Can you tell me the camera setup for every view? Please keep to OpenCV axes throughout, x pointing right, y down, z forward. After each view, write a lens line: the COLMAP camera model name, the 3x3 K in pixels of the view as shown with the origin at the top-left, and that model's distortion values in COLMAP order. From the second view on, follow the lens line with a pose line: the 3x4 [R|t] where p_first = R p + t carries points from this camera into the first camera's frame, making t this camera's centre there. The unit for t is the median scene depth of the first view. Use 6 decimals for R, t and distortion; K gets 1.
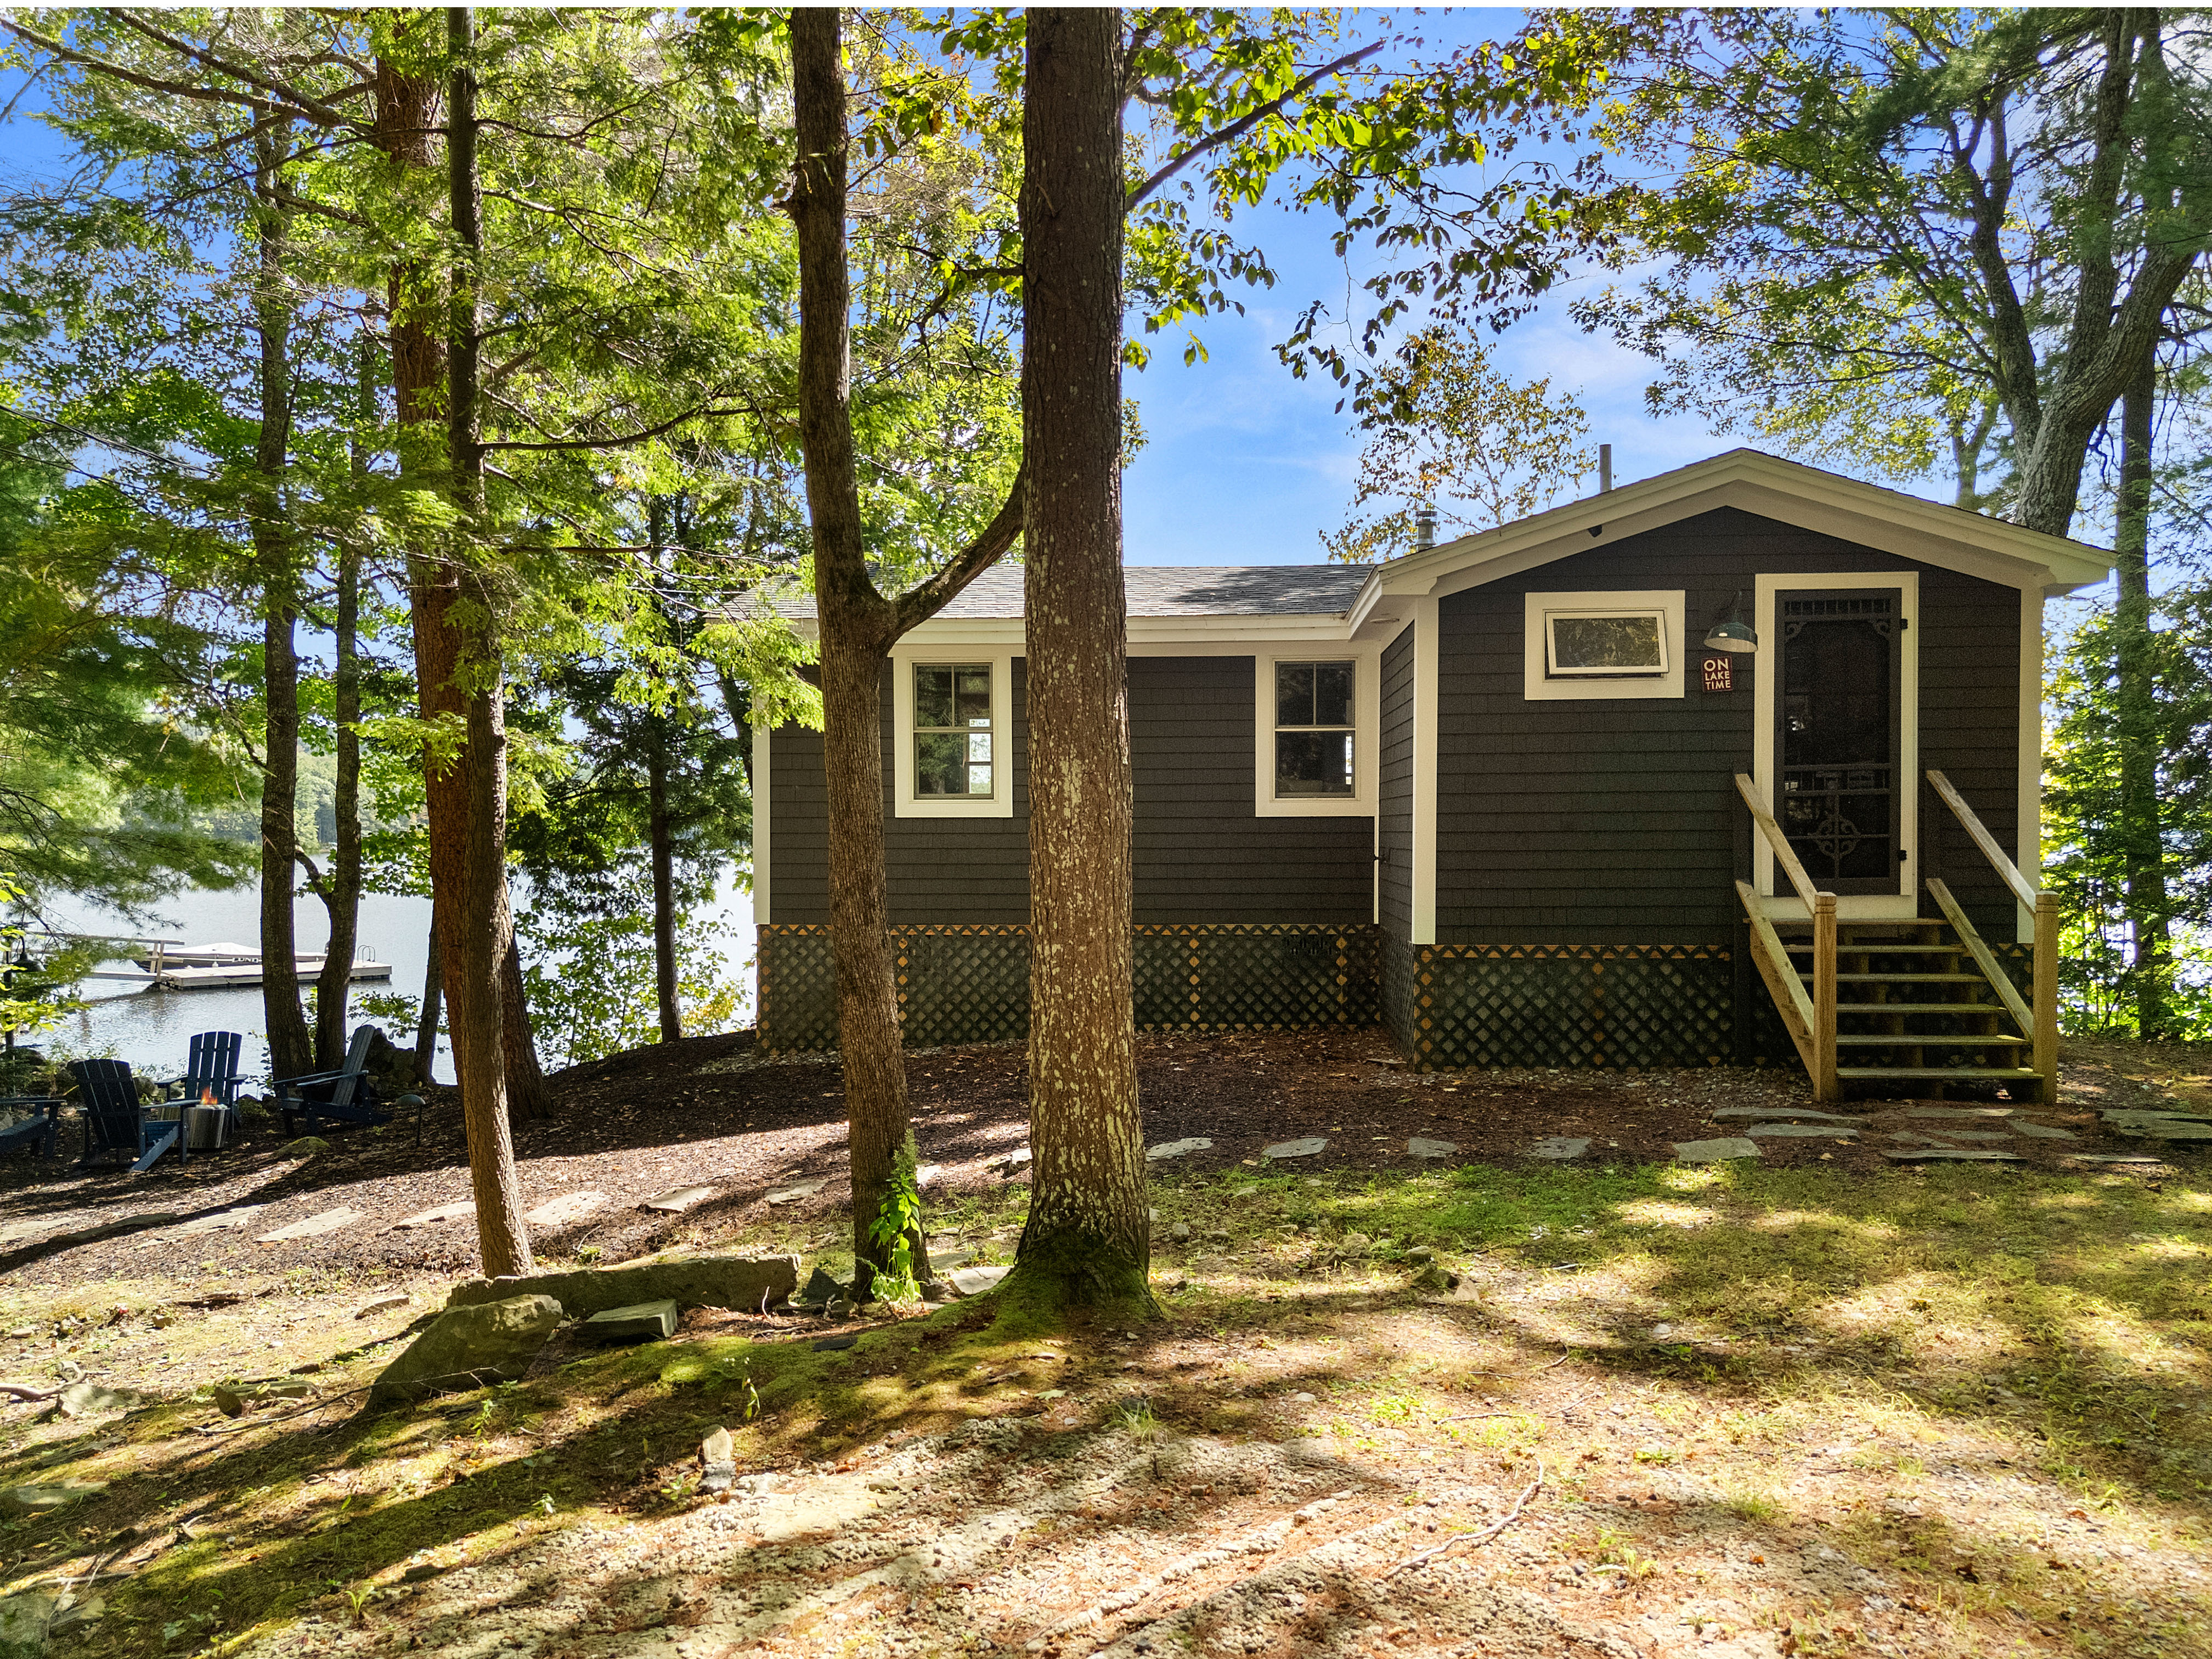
lens RADIAL K [[1632.0, 0, 1102.5], [0, 1632.0, 881.9], [0, 0, 1]] dist [-0.001714, -0.007925]
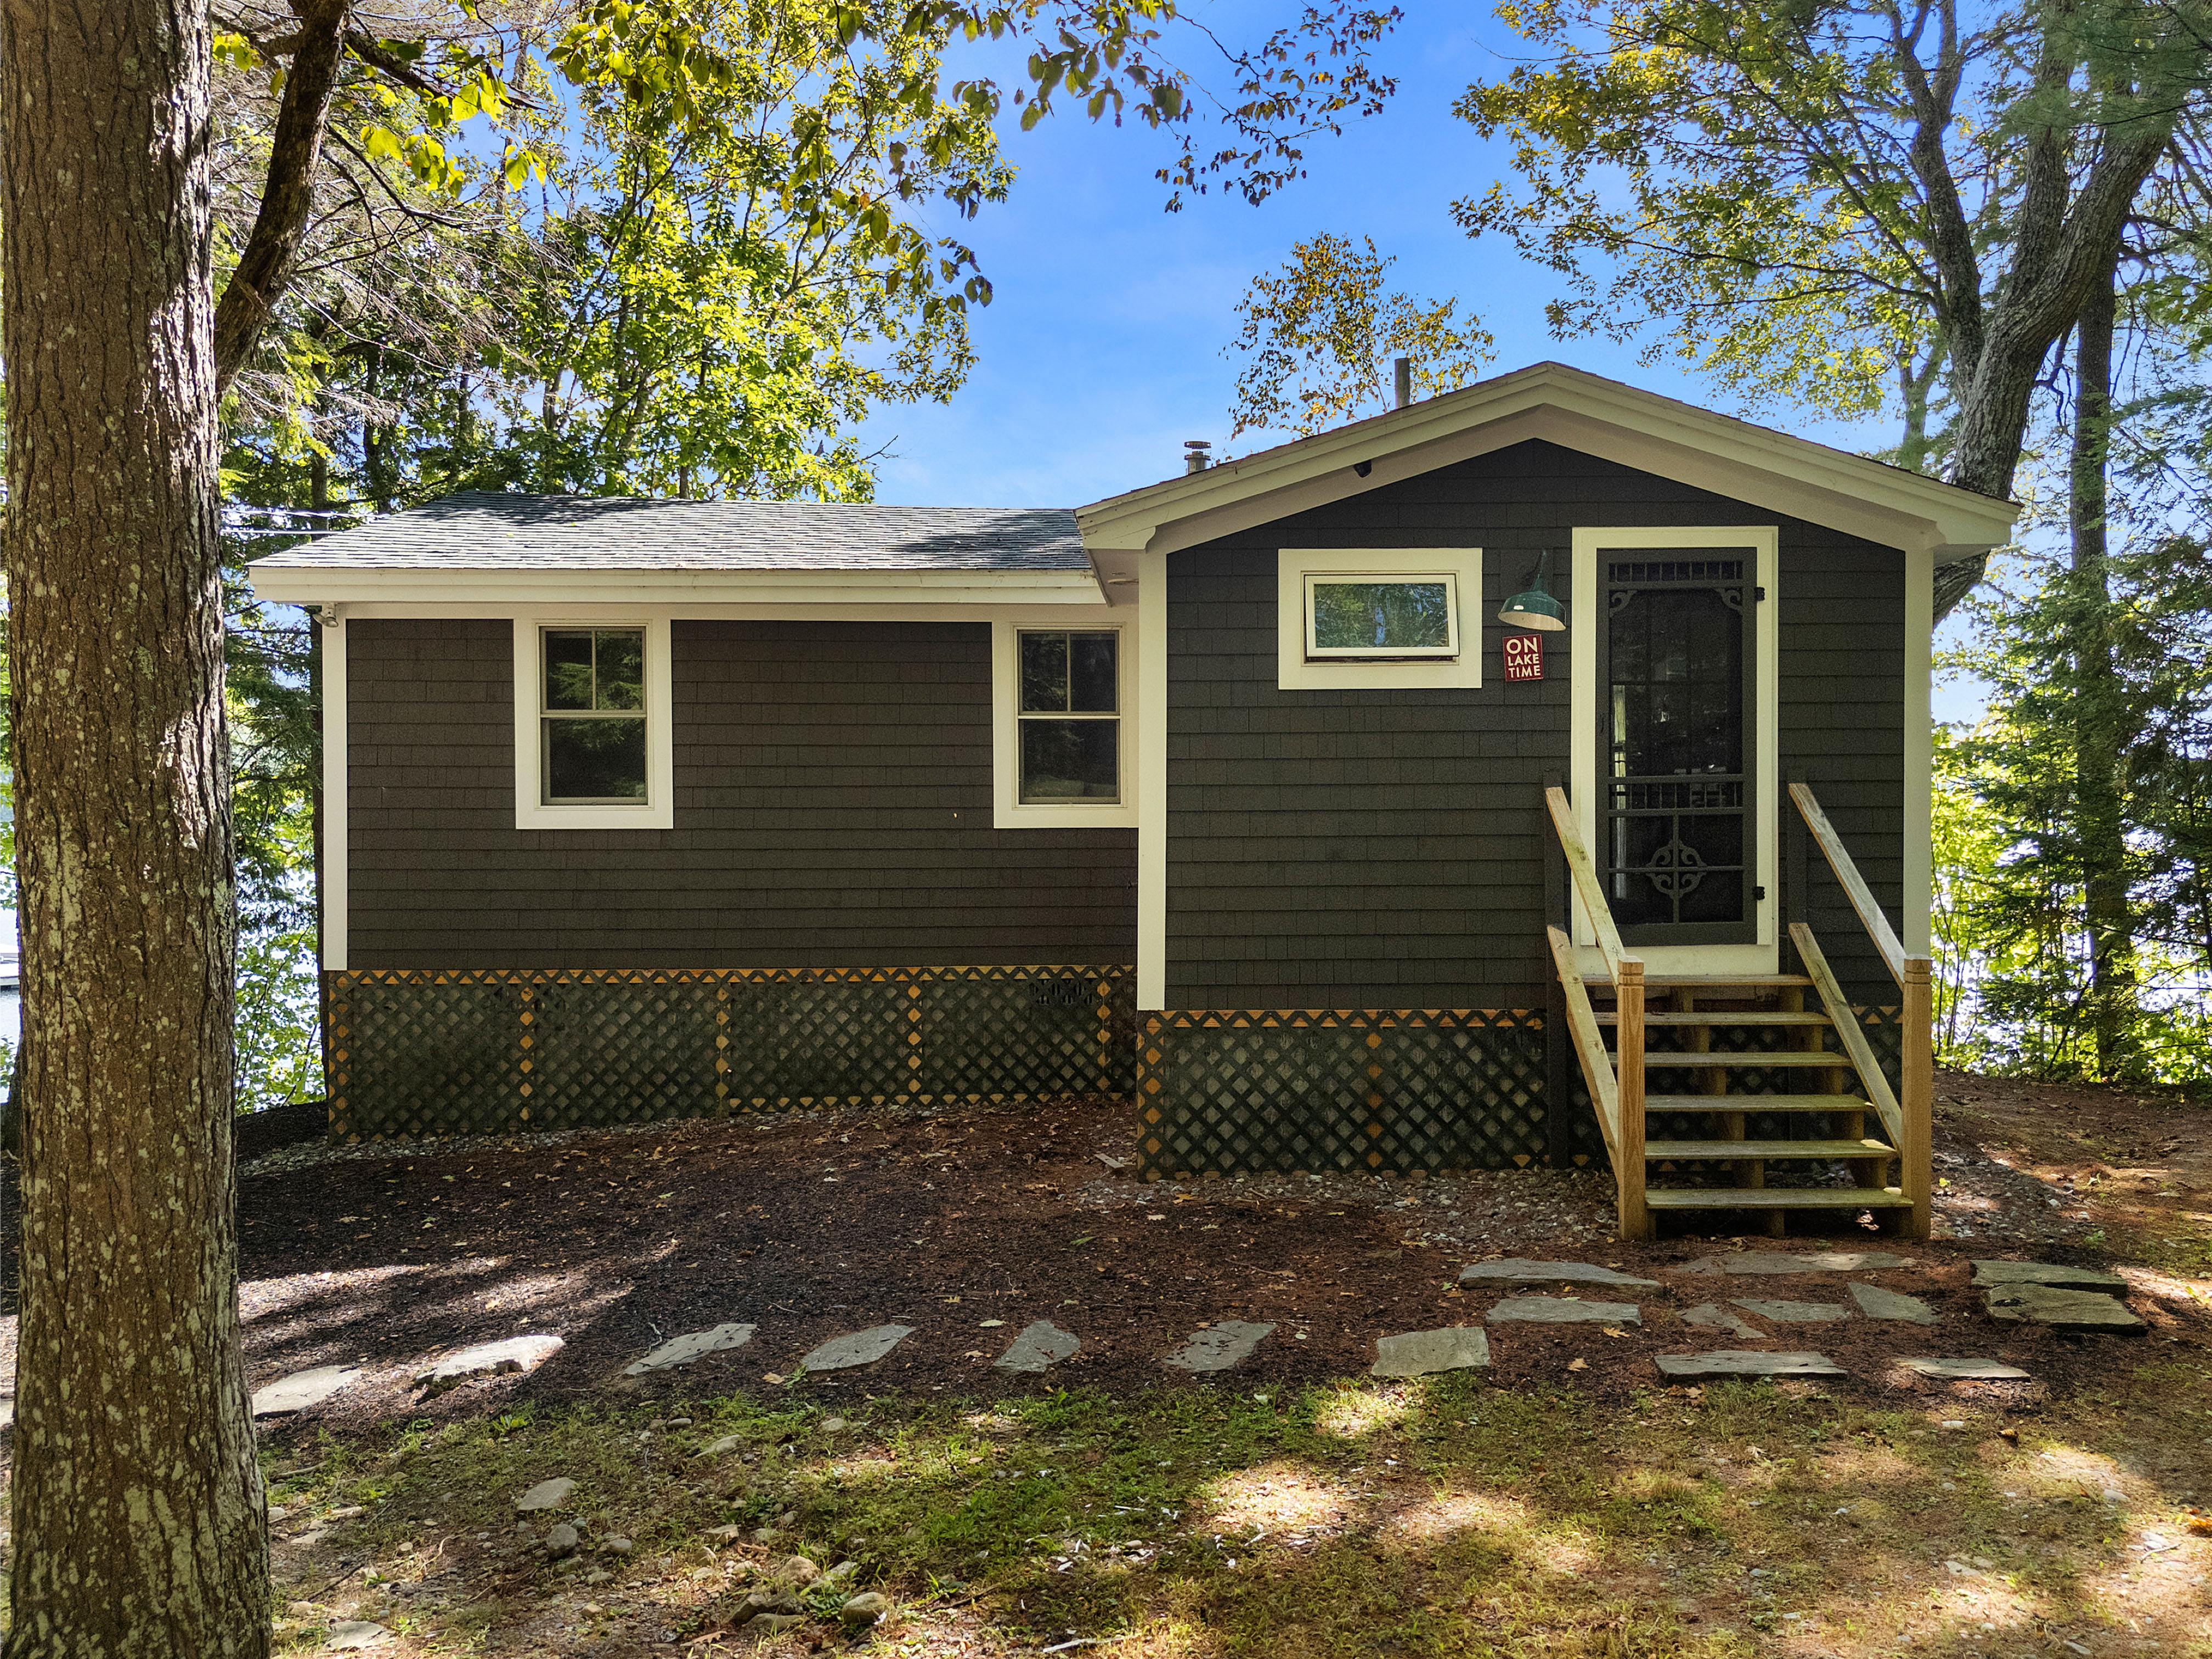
lens RADIAL K [[1733.9, 0, 1262.6], [0, 1733.9, 823.6], [0, 0, 1]] dist [0.039151, -0.011792]
pose [[0.995406, -0.001465, 0.095733, 0.142822], [0.002562, 0.999933, -0.011332, -0.032382], [-0.095710, 0.011525, 0.995343, 0.160143]]
